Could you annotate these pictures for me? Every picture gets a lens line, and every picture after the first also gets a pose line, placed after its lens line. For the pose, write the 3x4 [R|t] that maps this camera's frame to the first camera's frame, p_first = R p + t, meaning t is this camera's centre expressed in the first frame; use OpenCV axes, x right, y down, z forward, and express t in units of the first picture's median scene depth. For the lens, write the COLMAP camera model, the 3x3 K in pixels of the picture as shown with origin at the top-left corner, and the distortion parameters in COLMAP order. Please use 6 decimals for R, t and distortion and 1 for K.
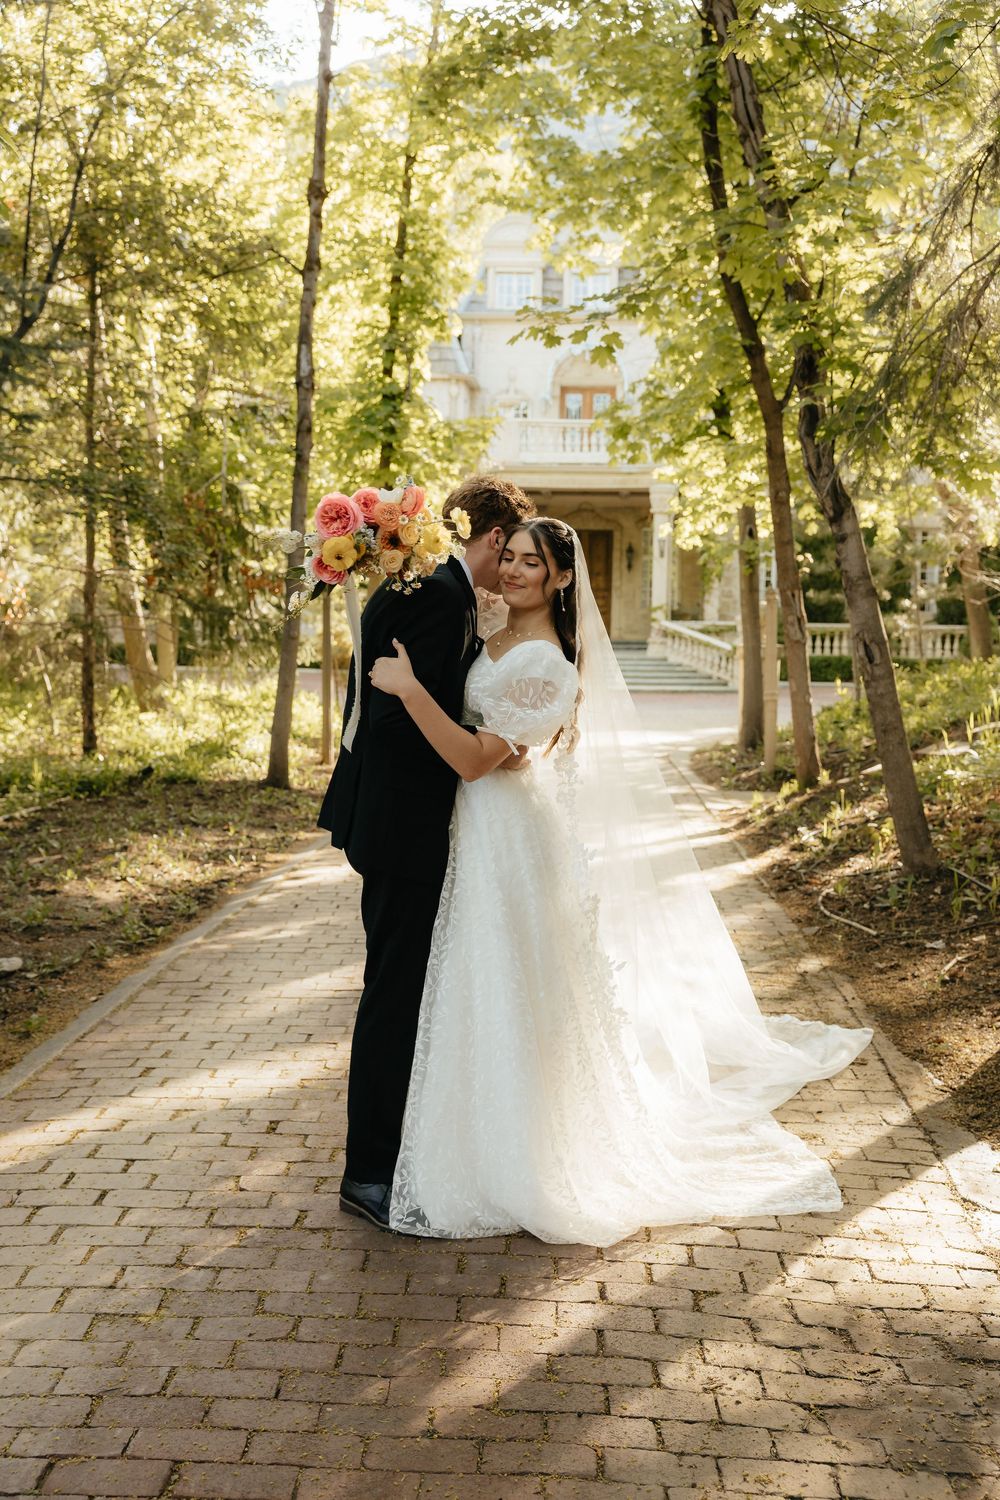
lens RADIAL K [[1753.1, 0, 500.0], [0, 1753.1, 750.0], [0, 0, 1]] dist [-0.009348, 0.010604]
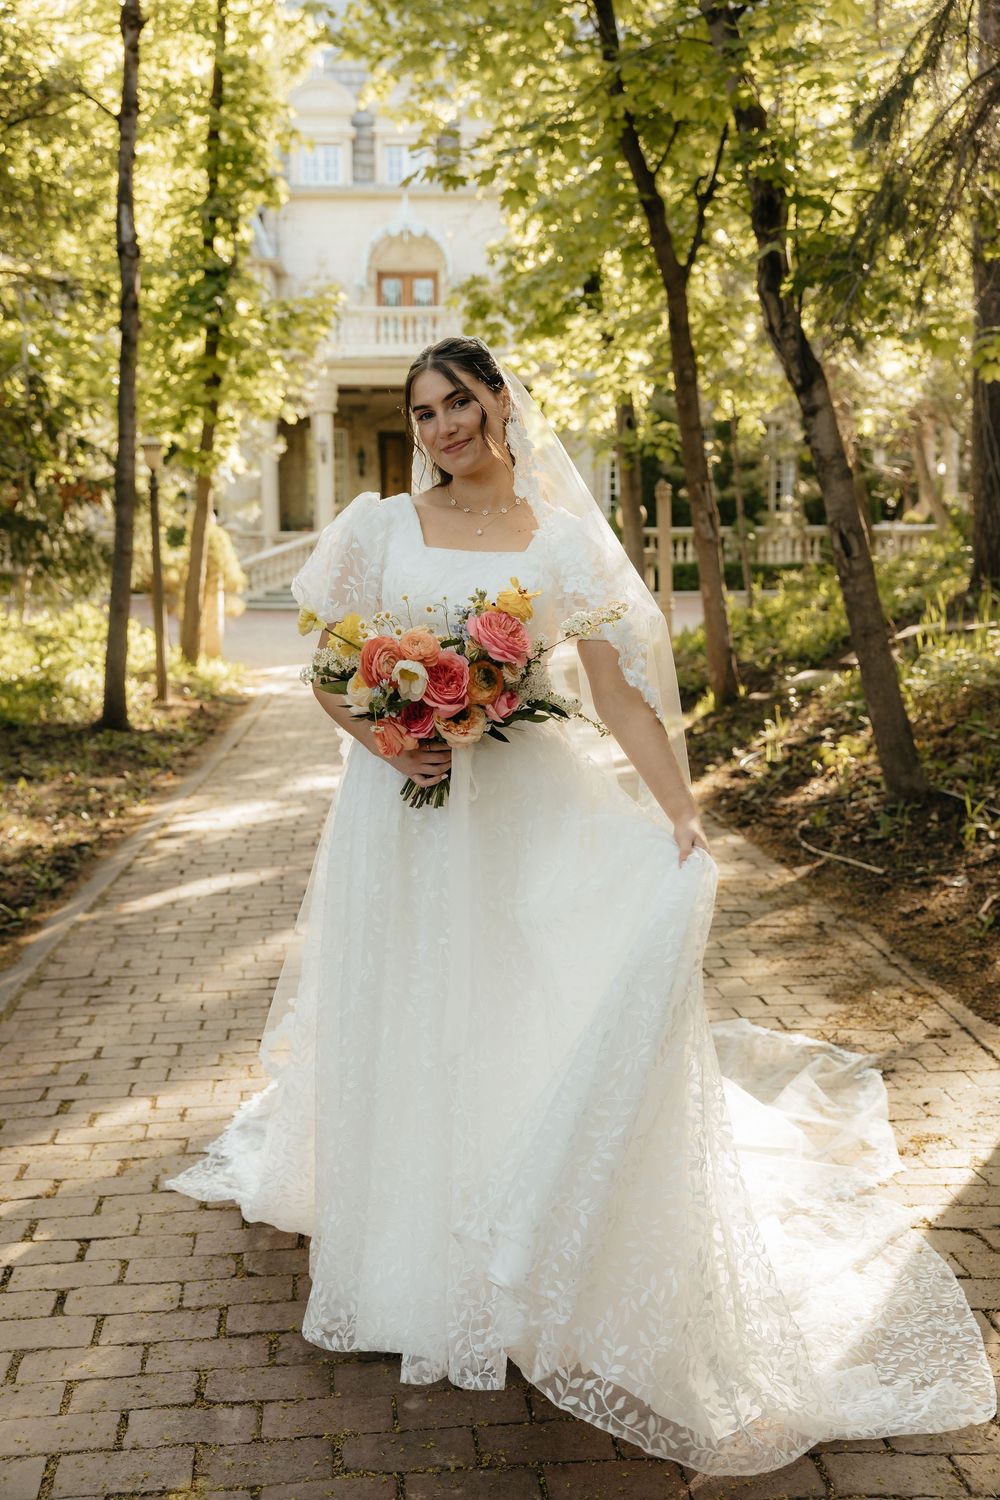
lens RADIAL K [[1826.3, 0, 500.0], [0, 1826.3, 750.0], [0, 0, 1]] dist [-0.019223, 0.033129]
pose [[0.991096, -0.042178, 0.126295, -0.062939], [0.037110, 0.998419, 0.042212, 0.000801], [-0.127876, -0.037149, 0.991094, 0.112033]]
